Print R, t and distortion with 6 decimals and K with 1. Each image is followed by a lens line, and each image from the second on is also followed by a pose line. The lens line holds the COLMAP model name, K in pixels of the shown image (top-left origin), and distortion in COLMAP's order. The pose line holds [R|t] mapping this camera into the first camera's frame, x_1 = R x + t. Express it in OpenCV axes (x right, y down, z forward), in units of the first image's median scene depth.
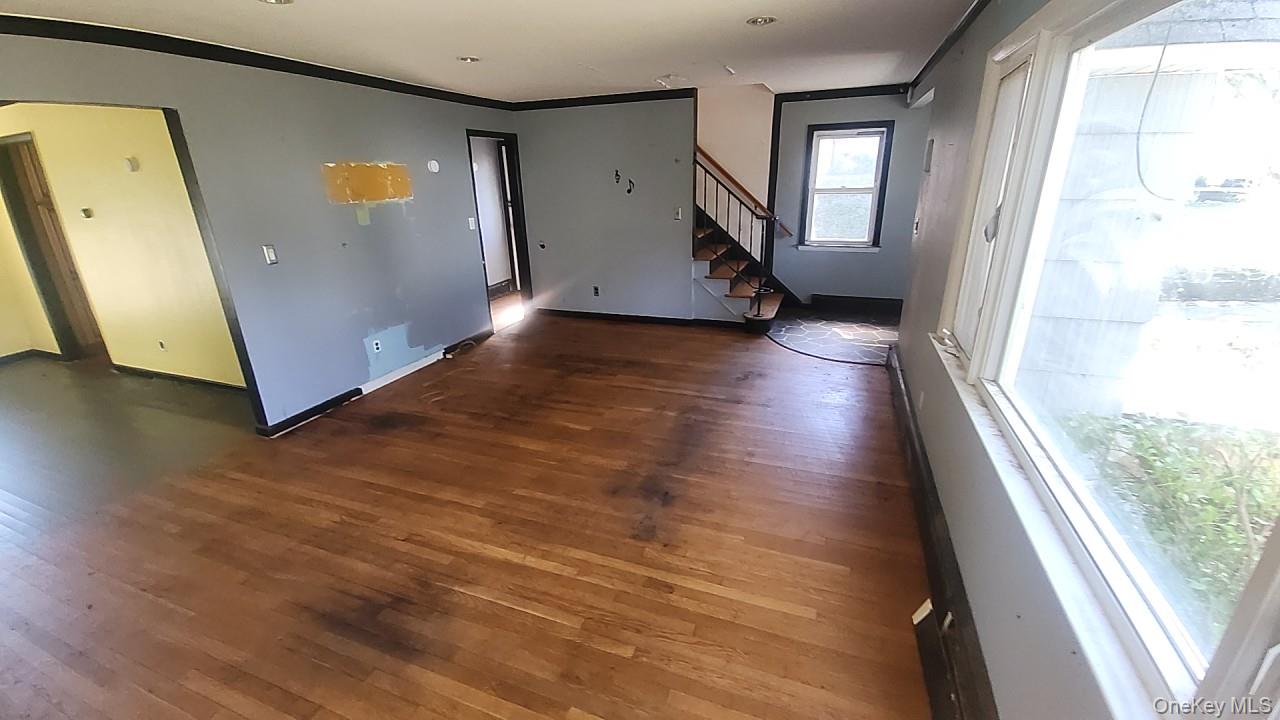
lens RADIAL K [[526.4, 0, 635.4], [0, 526.4, 364.1], [0, 0, 1]] dist [-0.003521, -0.003315]
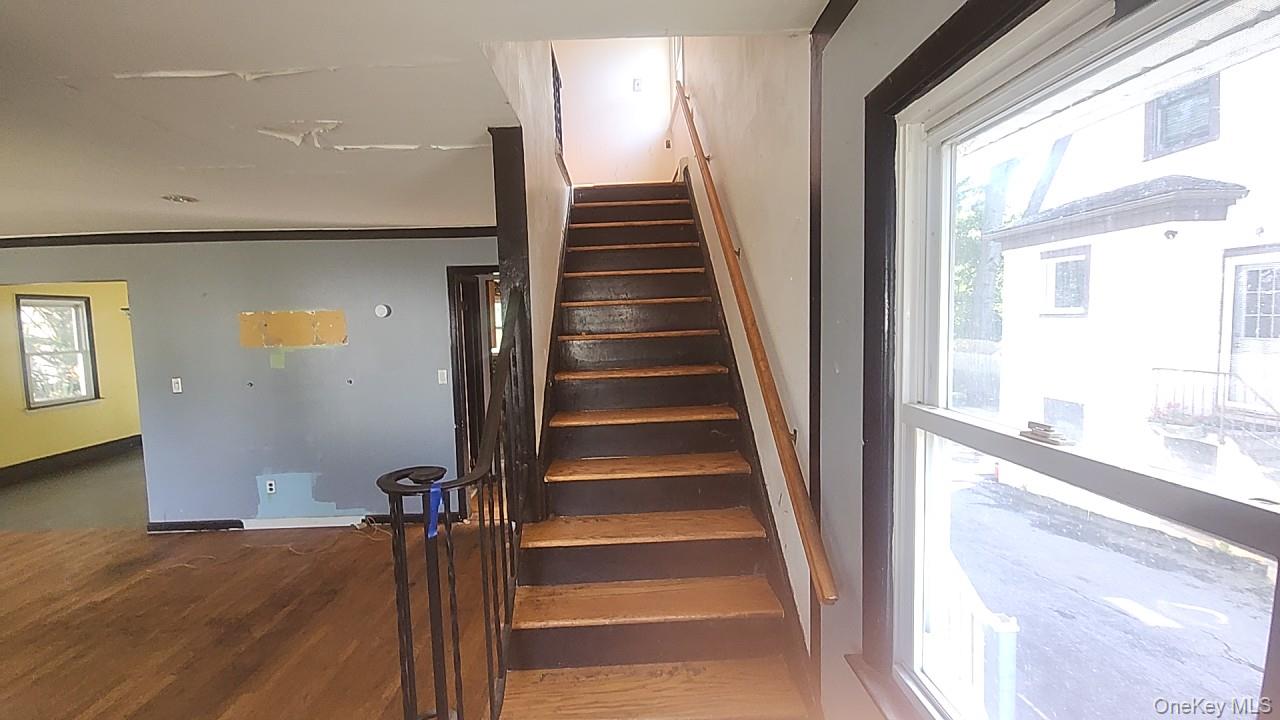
lens RADIAL K [[526.4, 0, 638.6], [0, 526.4, 350.2], [0, 0, 1]] dist [-0.003521, -0.003315]
pose [[0.378843, 0.072823, -0.922591, 0.665432], [-0.295189, 0.954336, -0.045885, -0.443094], [0.877121, 0.289722, 0.383040, 1.172814]]
